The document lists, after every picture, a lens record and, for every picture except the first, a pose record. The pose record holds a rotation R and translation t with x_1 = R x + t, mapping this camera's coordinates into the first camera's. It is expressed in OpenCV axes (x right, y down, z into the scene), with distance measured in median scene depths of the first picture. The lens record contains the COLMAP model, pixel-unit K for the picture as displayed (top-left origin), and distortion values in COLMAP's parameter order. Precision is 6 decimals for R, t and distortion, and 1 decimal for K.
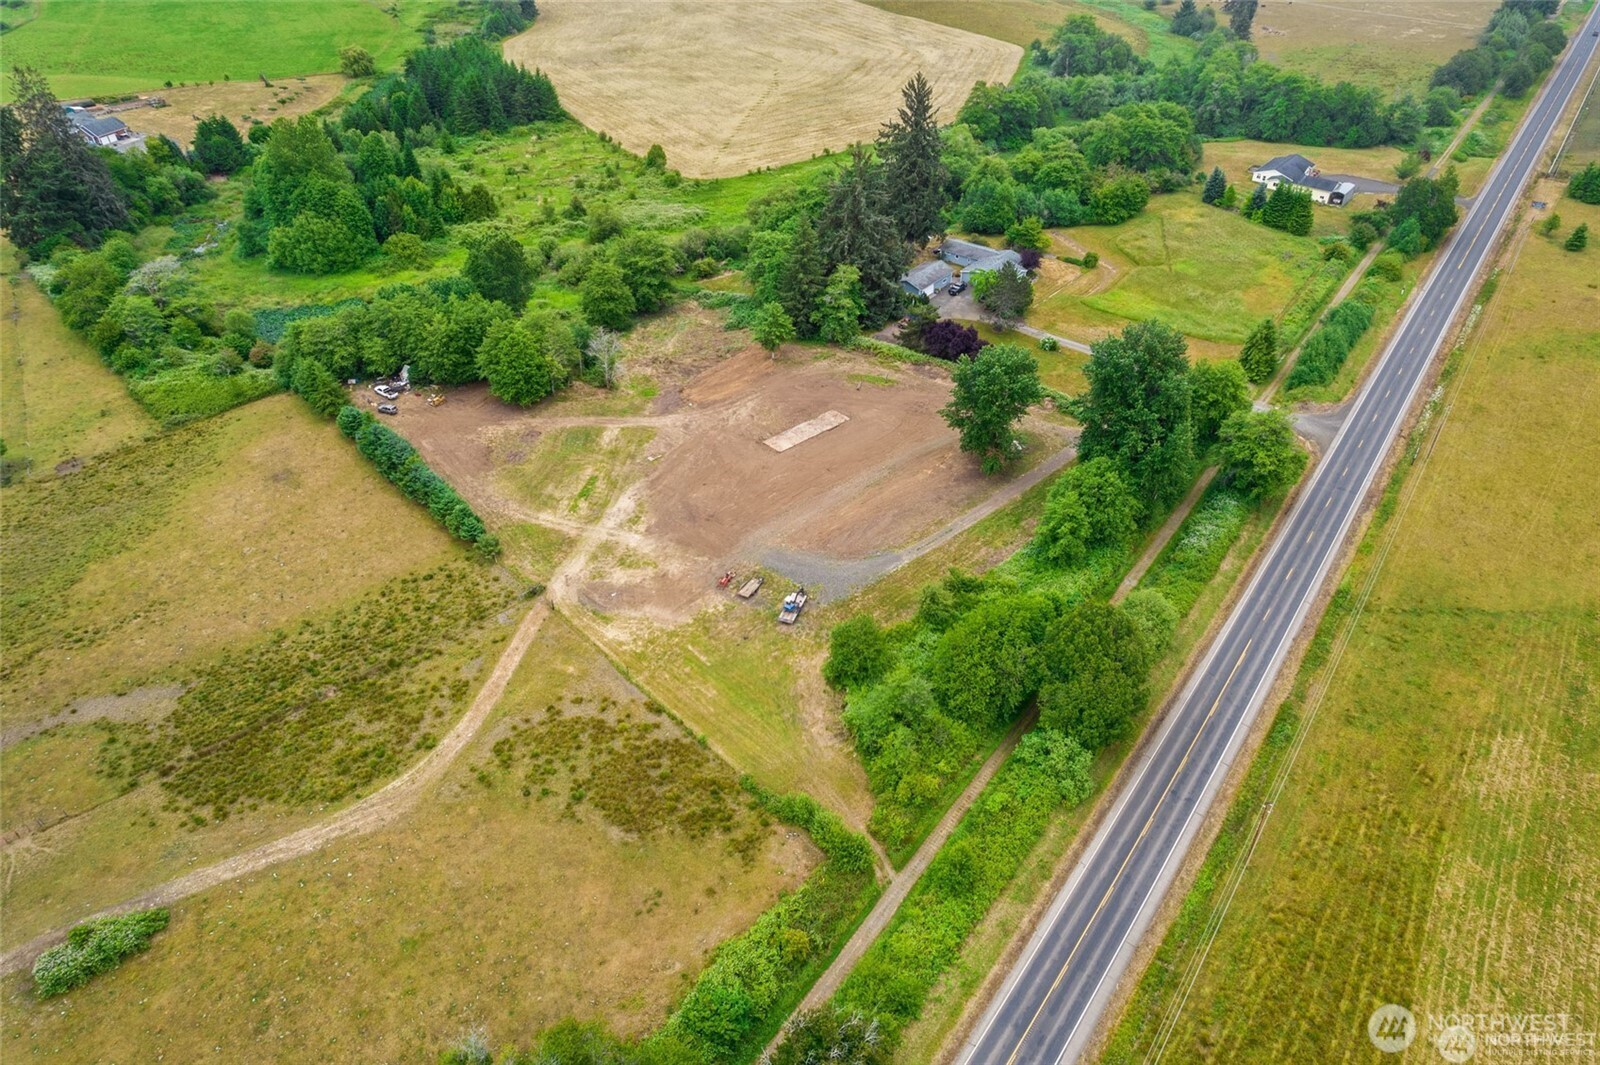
lens RADIAL K [[1036.4, 0, 807.4], [0, 1036.4, 538.4], [0, 0, 1]] dist [-0.062499, 0.049238]
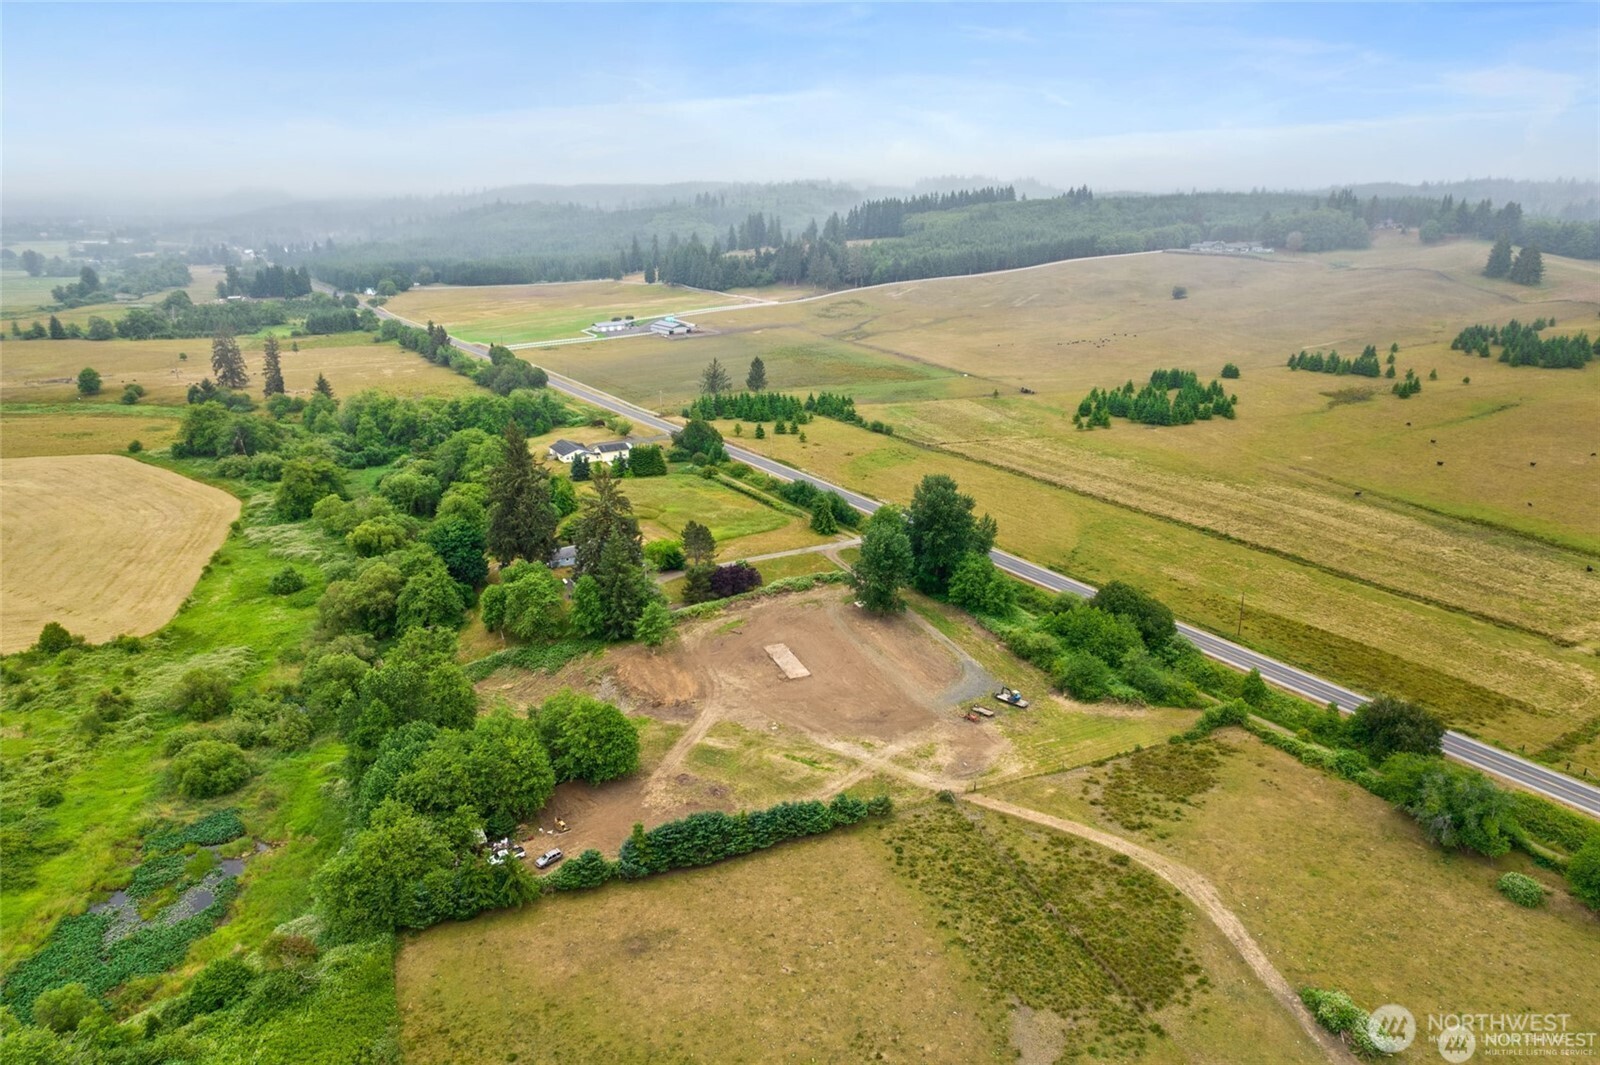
lens RADIAL K [[1036.4, 0, 807.4], [0, 1036.4, 538.4], [0, 0, 1]] dist [-0.062499, 0.049238]
pose [[0.353691, -0.298765, 0.886365, -1.238994], [0.565584, 0.823066, 0.051741, -0.329549], [-0.744995, 0.483013, 0.460088, 0.444638]]
